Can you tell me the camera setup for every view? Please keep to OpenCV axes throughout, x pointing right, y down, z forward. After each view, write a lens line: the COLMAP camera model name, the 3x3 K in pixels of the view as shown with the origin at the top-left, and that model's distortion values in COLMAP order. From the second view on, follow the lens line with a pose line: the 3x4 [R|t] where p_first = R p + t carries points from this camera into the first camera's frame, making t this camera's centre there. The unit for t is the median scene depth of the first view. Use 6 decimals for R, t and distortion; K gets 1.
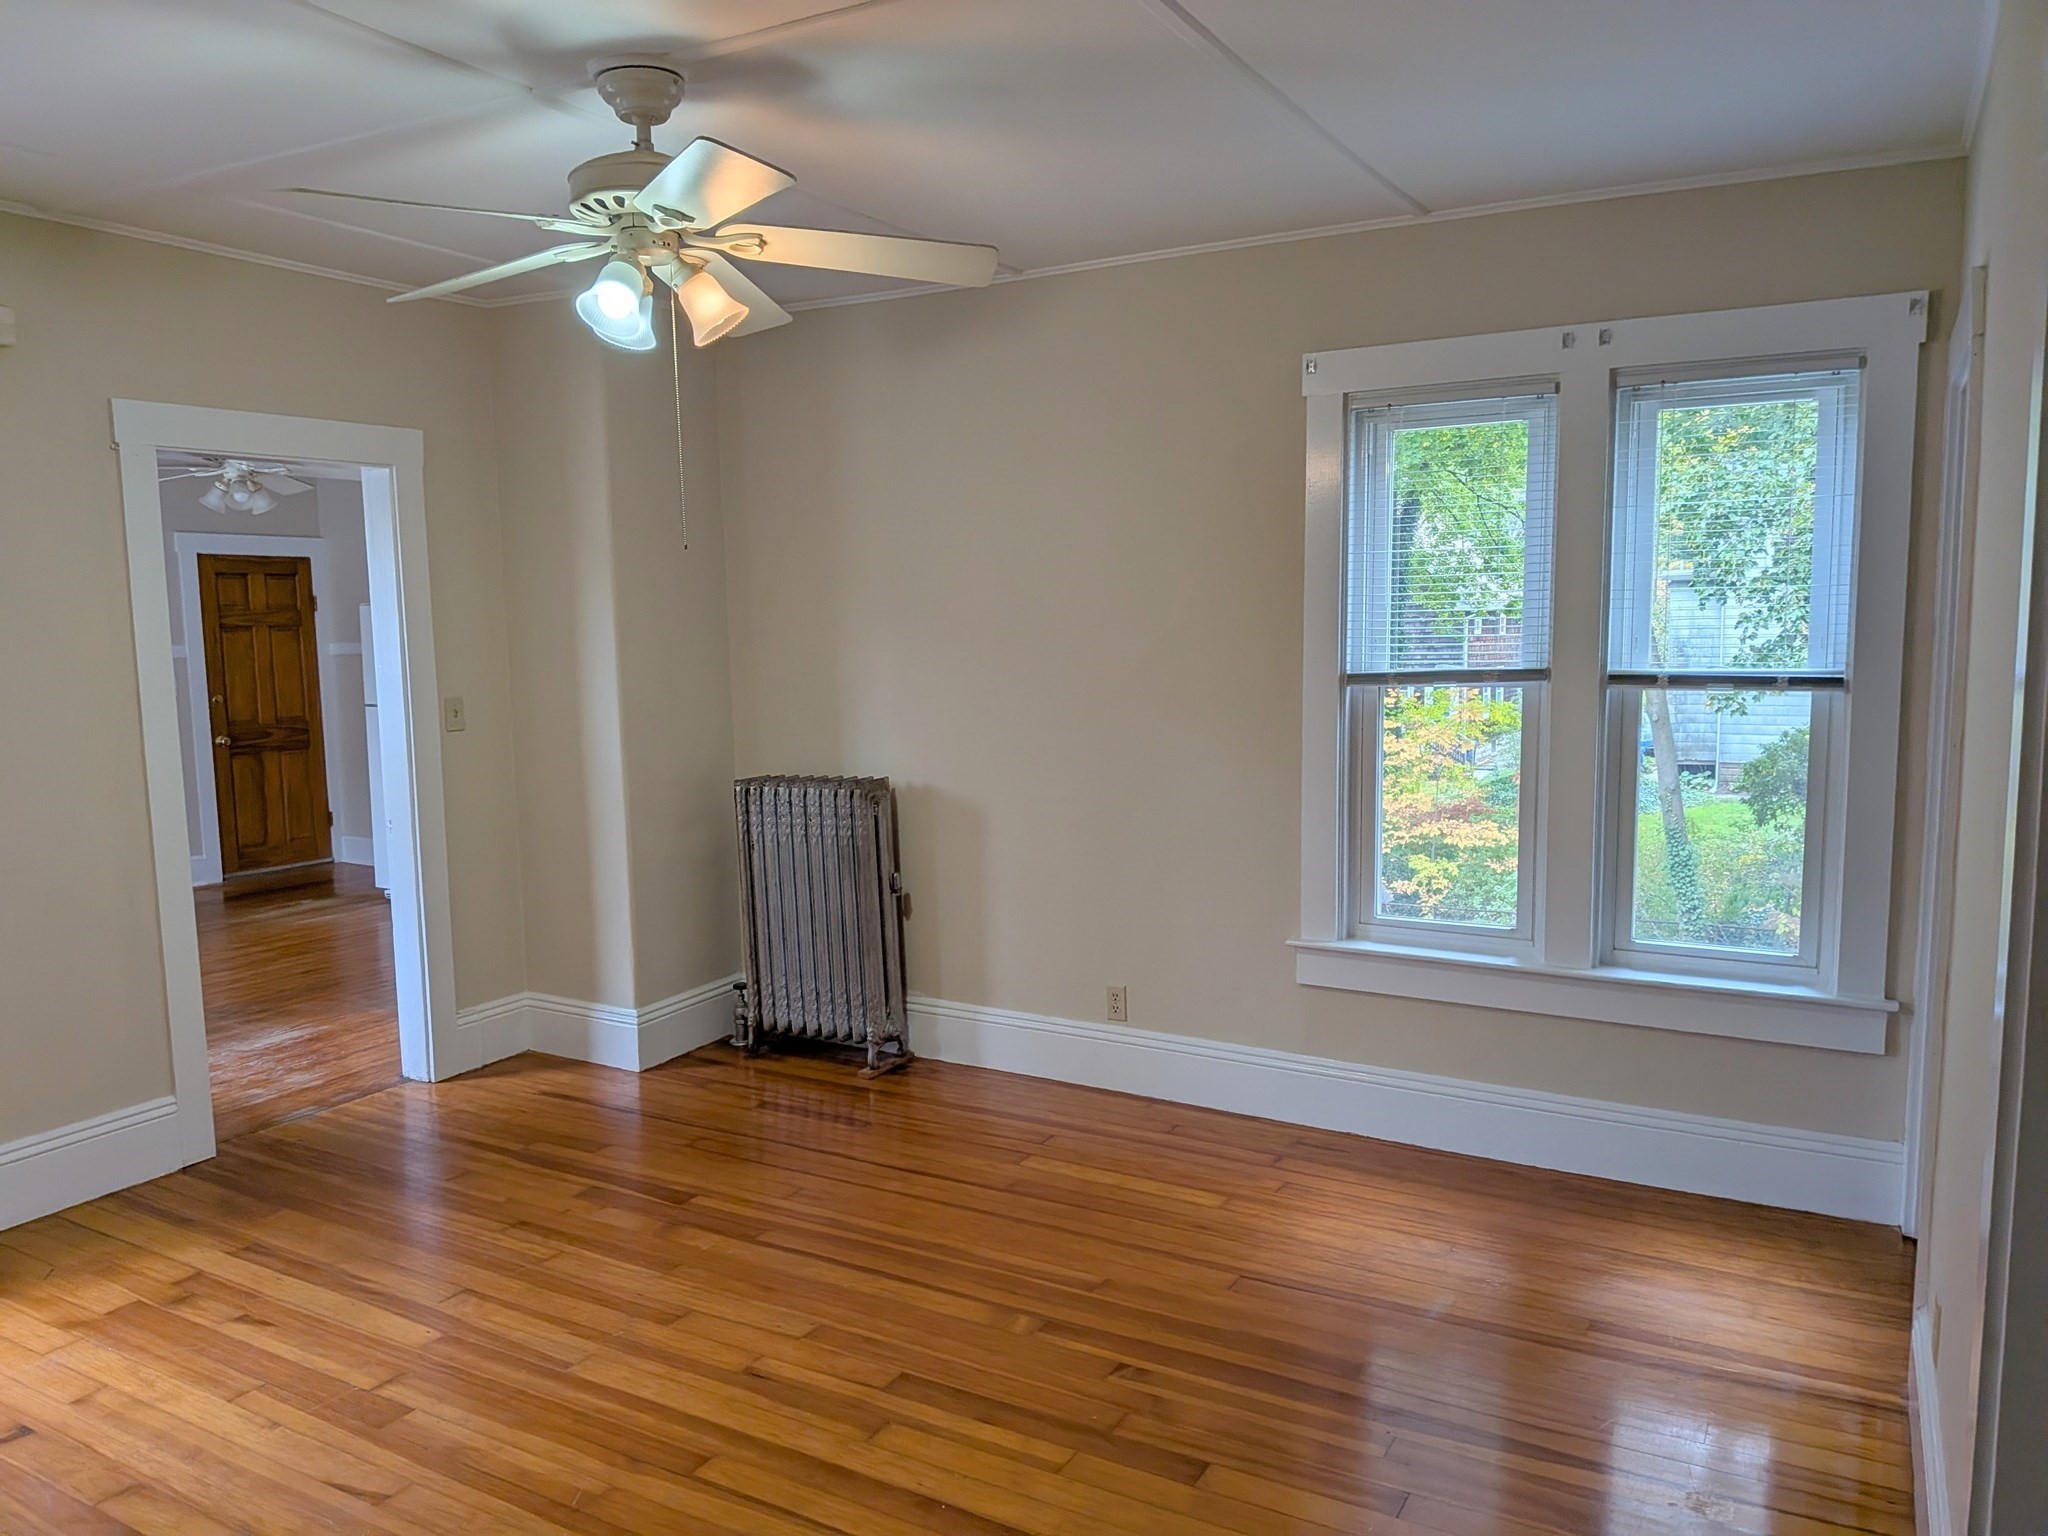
lens RADIAL K [[1484.9, 0, 987.3], [0, 1484.9, 804.7], [0, 0, 1]] dist [0.113709, -0.183364]
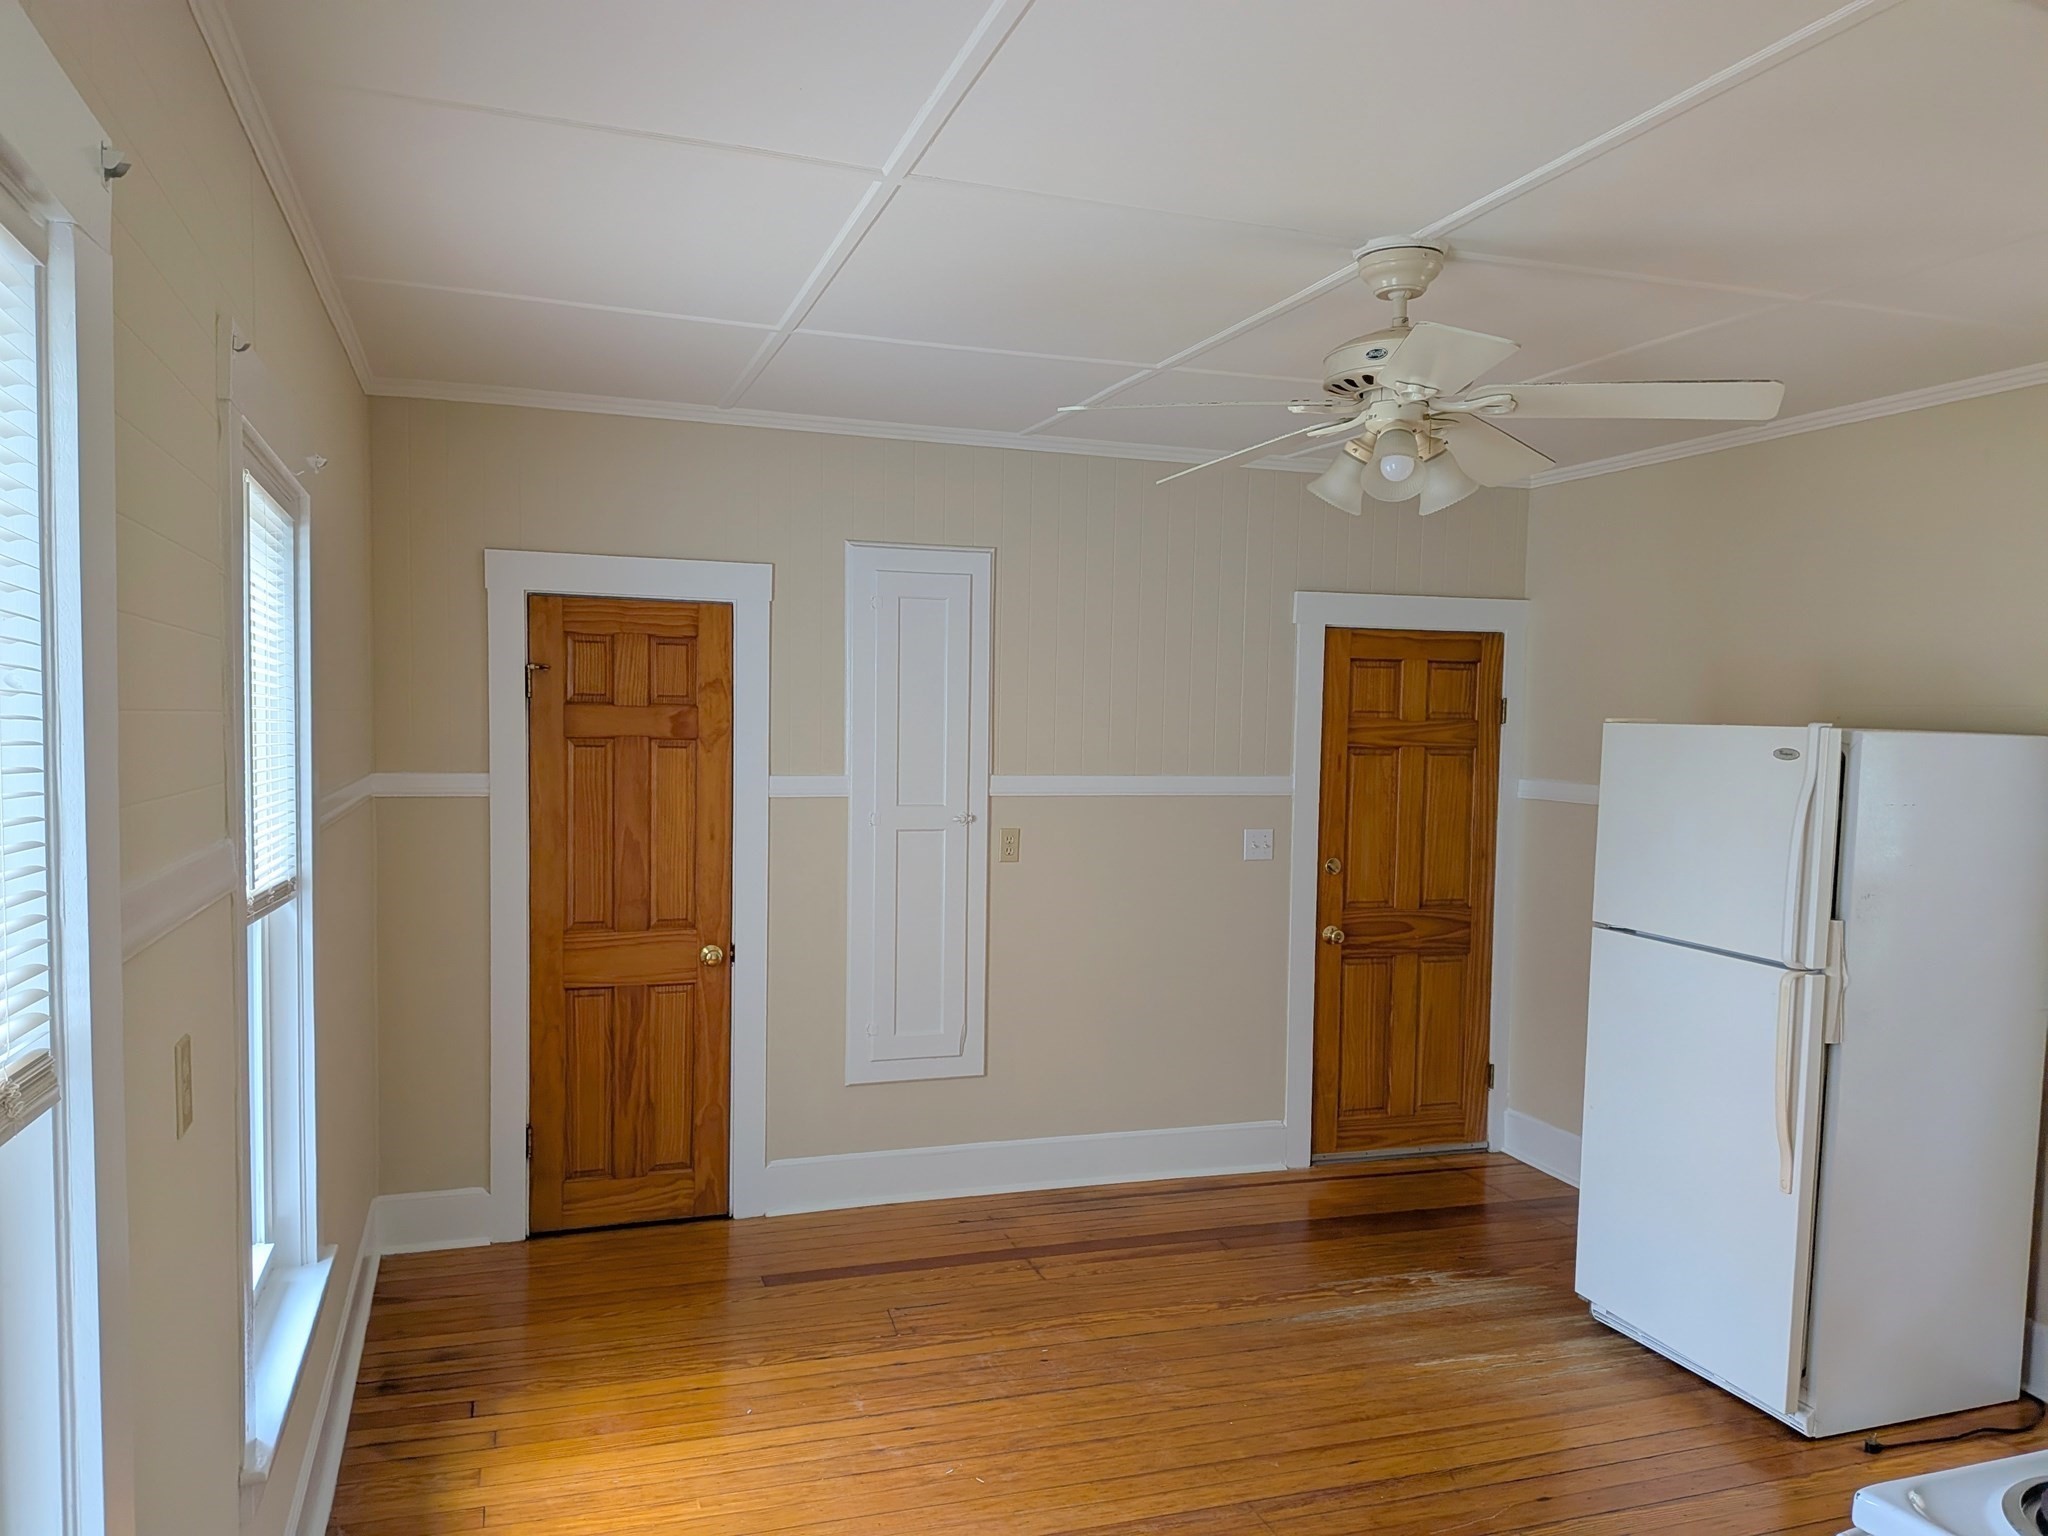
lens RADIAL K [[1484.9, 0, 987.3], [0, 1484.9, 804.7], [0, 0, 1]] dist [0.113709, -0.183364]
pose [[0.747654, 0.069274, -0.660466, -0.204965], [-0.110178, 0.993701, -0.020496, -0.062089], [0.654885, 0.088092, 0.750576, 0.428224]]
